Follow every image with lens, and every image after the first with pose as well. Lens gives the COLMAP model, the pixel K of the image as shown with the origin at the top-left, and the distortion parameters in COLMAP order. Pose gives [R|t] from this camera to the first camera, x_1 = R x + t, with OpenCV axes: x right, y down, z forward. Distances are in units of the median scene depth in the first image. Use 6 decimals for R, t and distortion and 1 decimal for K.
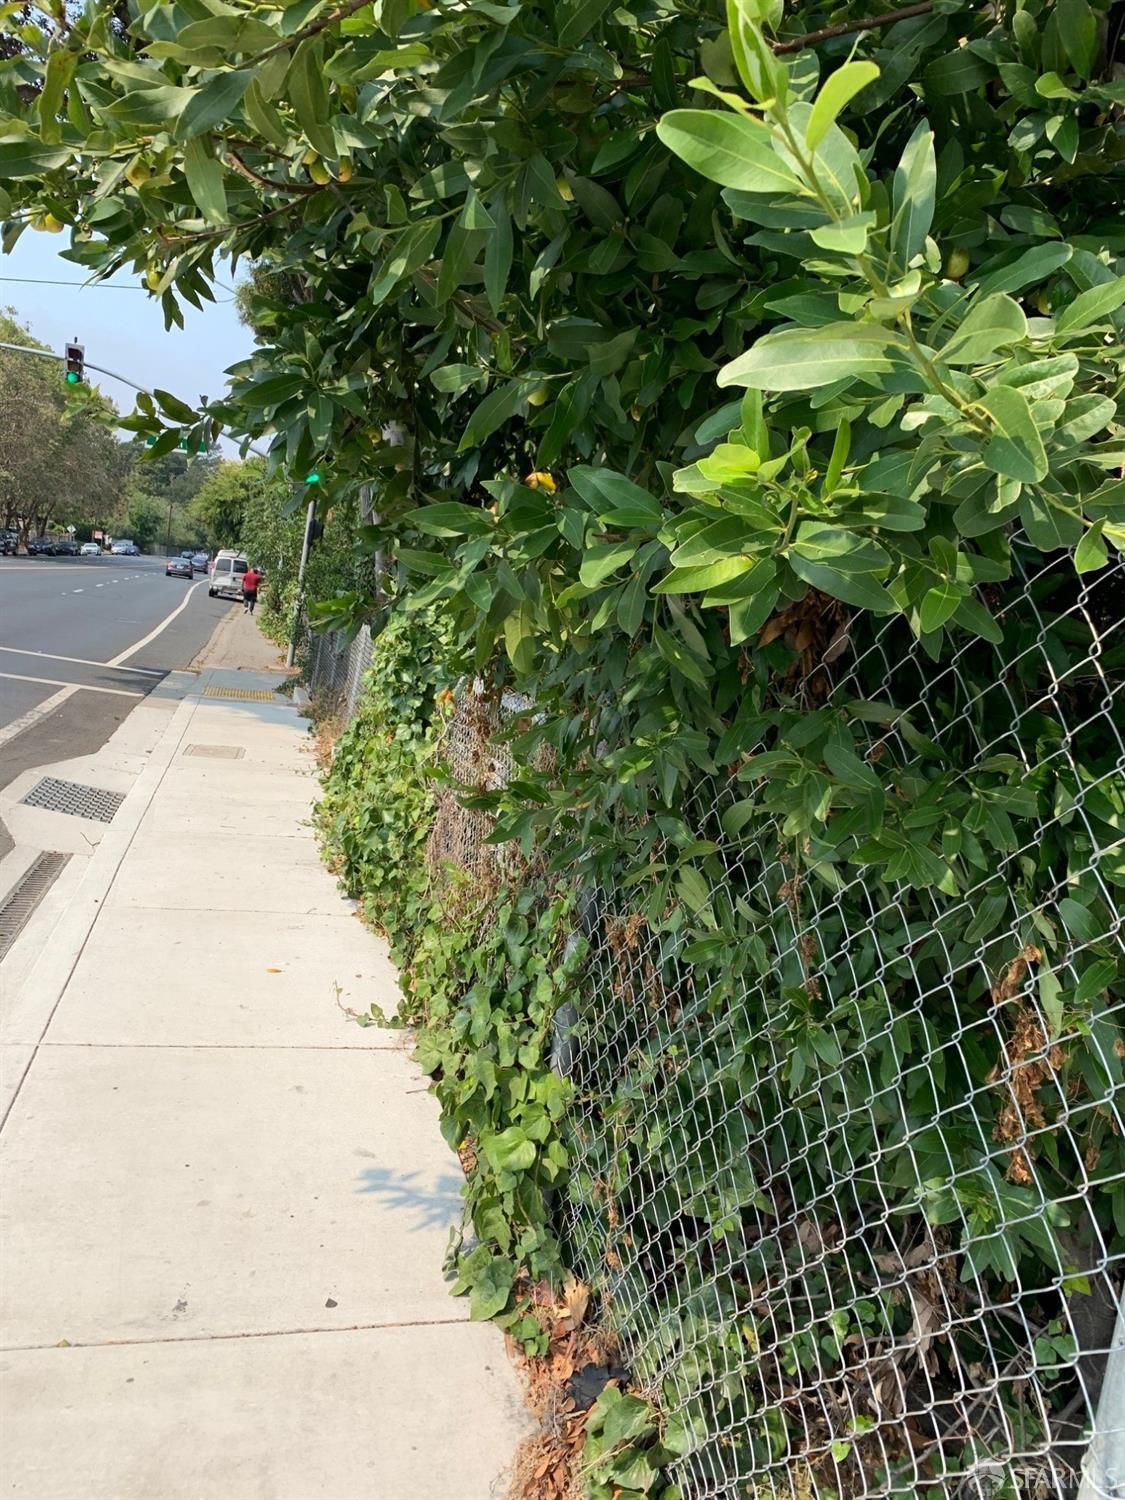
lens RADIAL K [[1119.5, 0, 659.7], [0, 1119.5, 753.2], [0, 0, 1]] dist [0.001166, -0.093010]
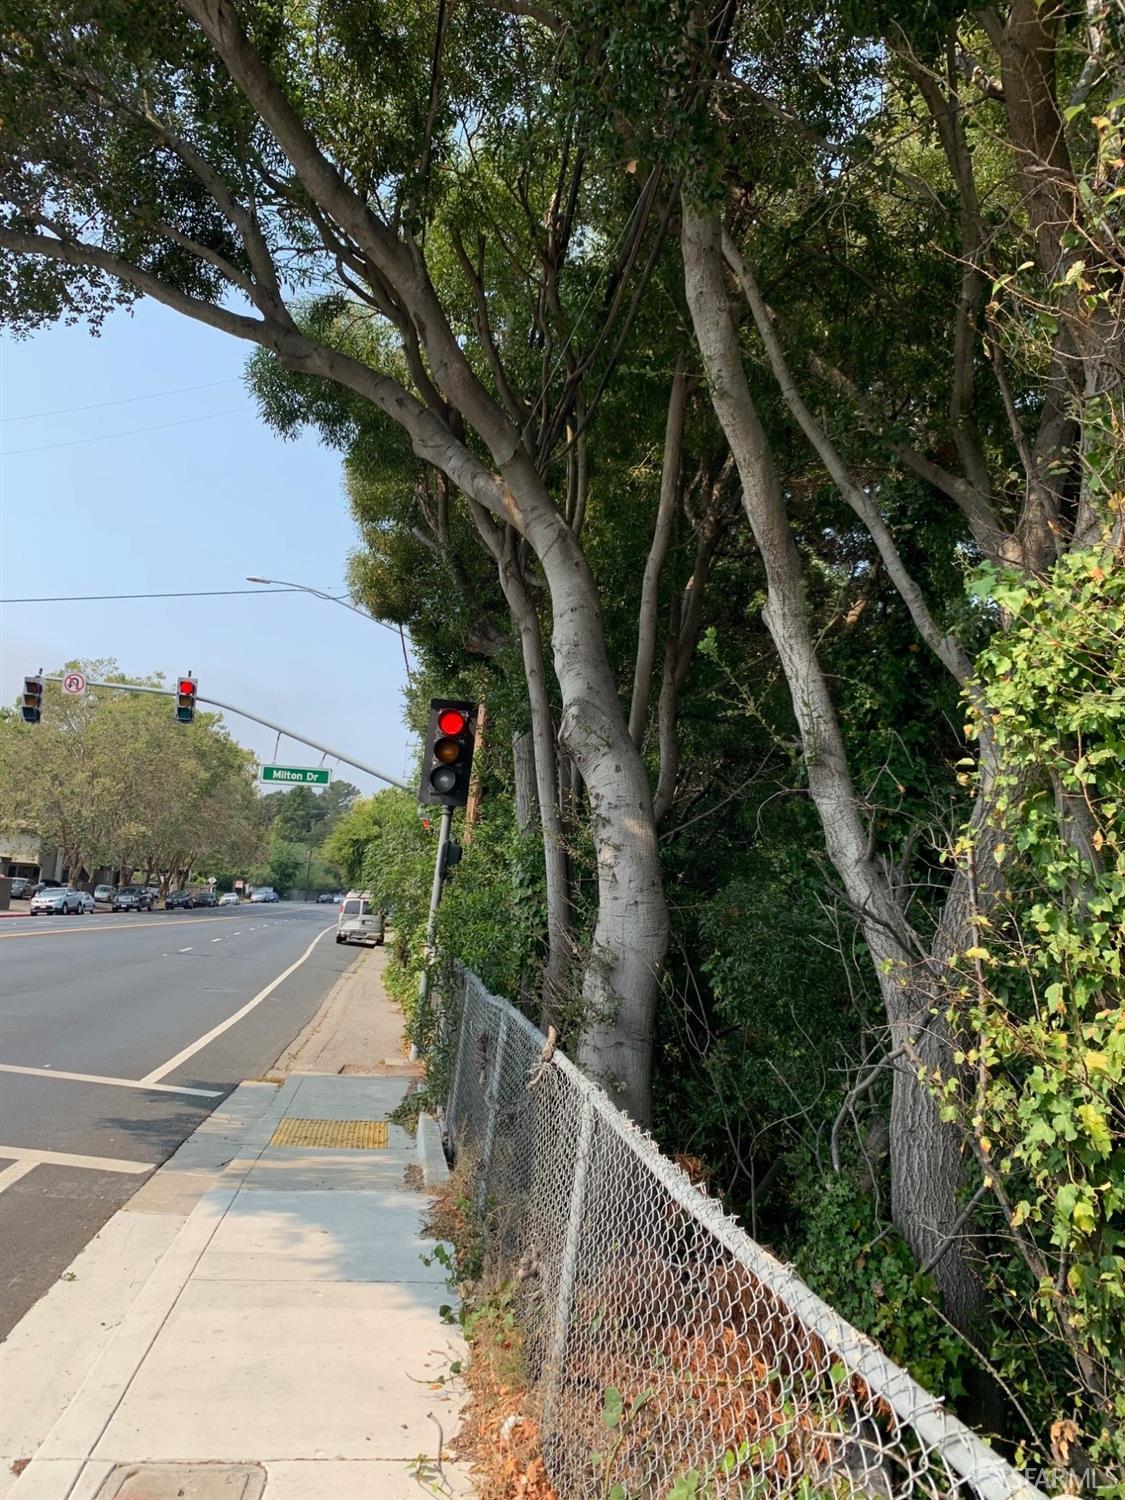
lens RADIAL K [[1141.2, 0, 562.5], [0, 1141.2, 750.0], [0, 0, 1]] dist [0.129549, -0.240992]
pose [[0.978237, -0.093634, -0.185162, -0.036449], [0.038505, 0.958809, -0.281431, -0.021280], [0.203887, 0.268177, 0.941547, 0.116898]]
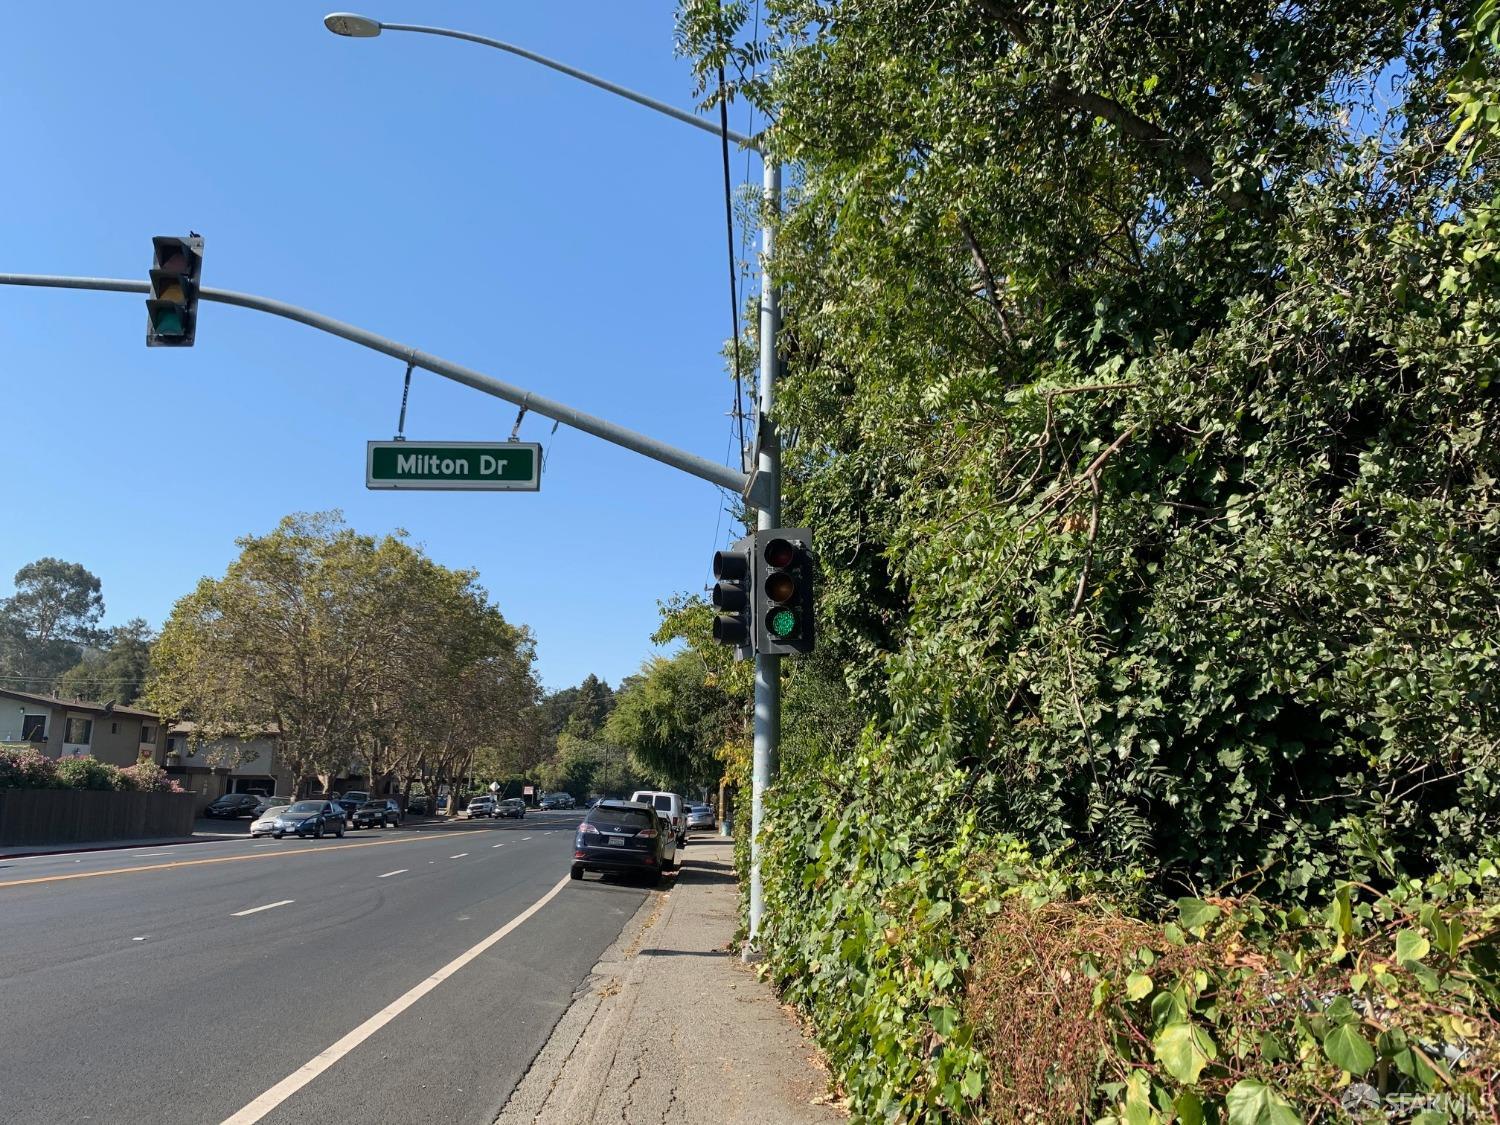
lens RADIAL K [[1141.2, 0, 750.0], [0, 1141.2, 562.5], [0, 0, 1]] dist [0.129549, -0.240992]
pose [[0.947638, -0.178135, -0.265046, -0.169794], [0.076207, 0.932133, -0.354007, -0.075556], [0.310119, 0.315273, 0.896900, 0.476321]]
